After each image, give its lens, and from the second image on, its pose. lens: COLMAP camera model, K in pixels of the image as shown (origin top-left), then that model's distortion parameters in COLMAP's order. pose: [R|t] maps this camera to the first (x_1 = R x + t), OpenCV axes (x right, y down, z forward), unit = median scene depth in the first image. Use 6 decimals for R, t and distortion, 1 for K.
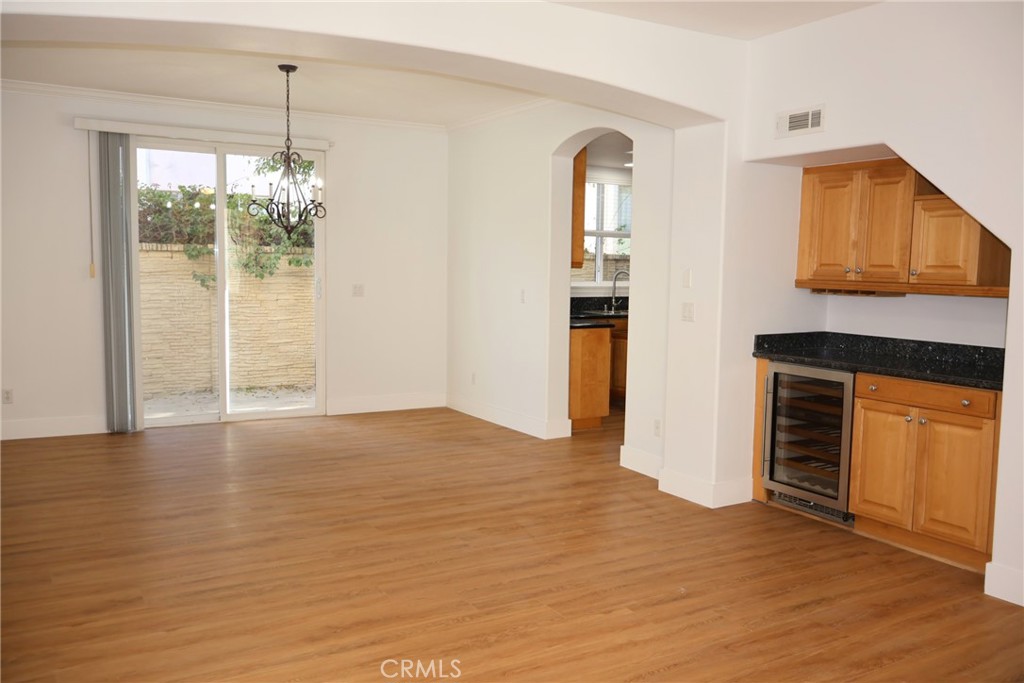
lens RADIAL K [[857.0, 0, 509.4], [0, 857.0, 342.4], [0, 0, 1]] dist [-0.001861, 0.003410]
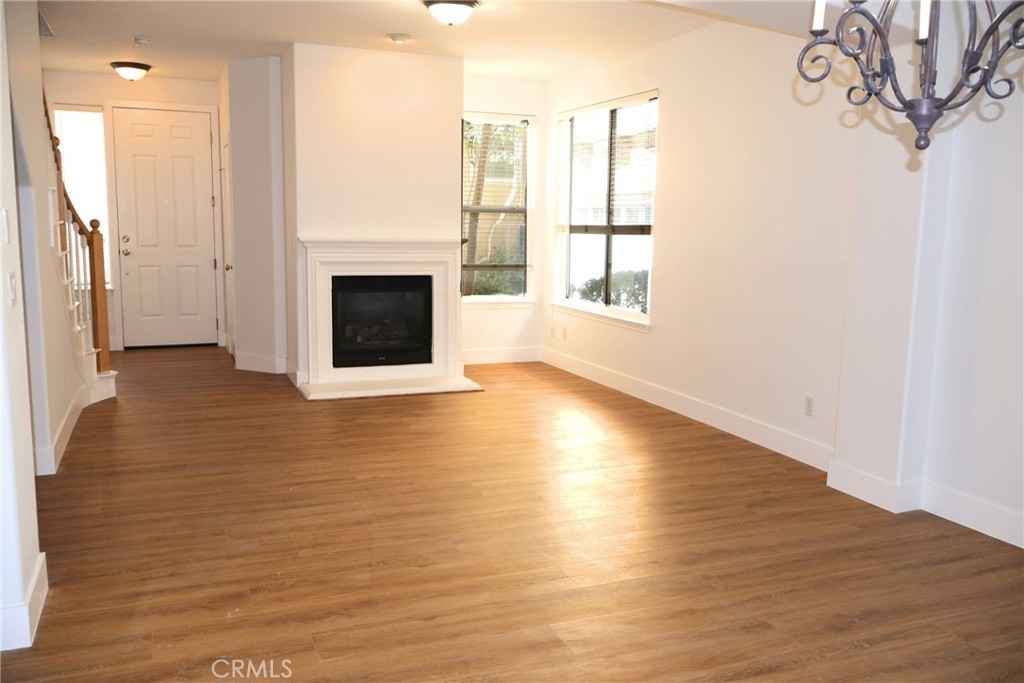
lens RADIAL K [[857.0, 0, 512.1], [0, 857.0, 338.6], [0, 0, 1]] dist [-0.001861, 0.003410]
pose [[-0.988948, -0.050510, 0.139393, -0.216251], [-0.016657, 0.972079, 0.234063, -0.165035], [-0.147324, 0.229154, -0.962177, 1.764492]]
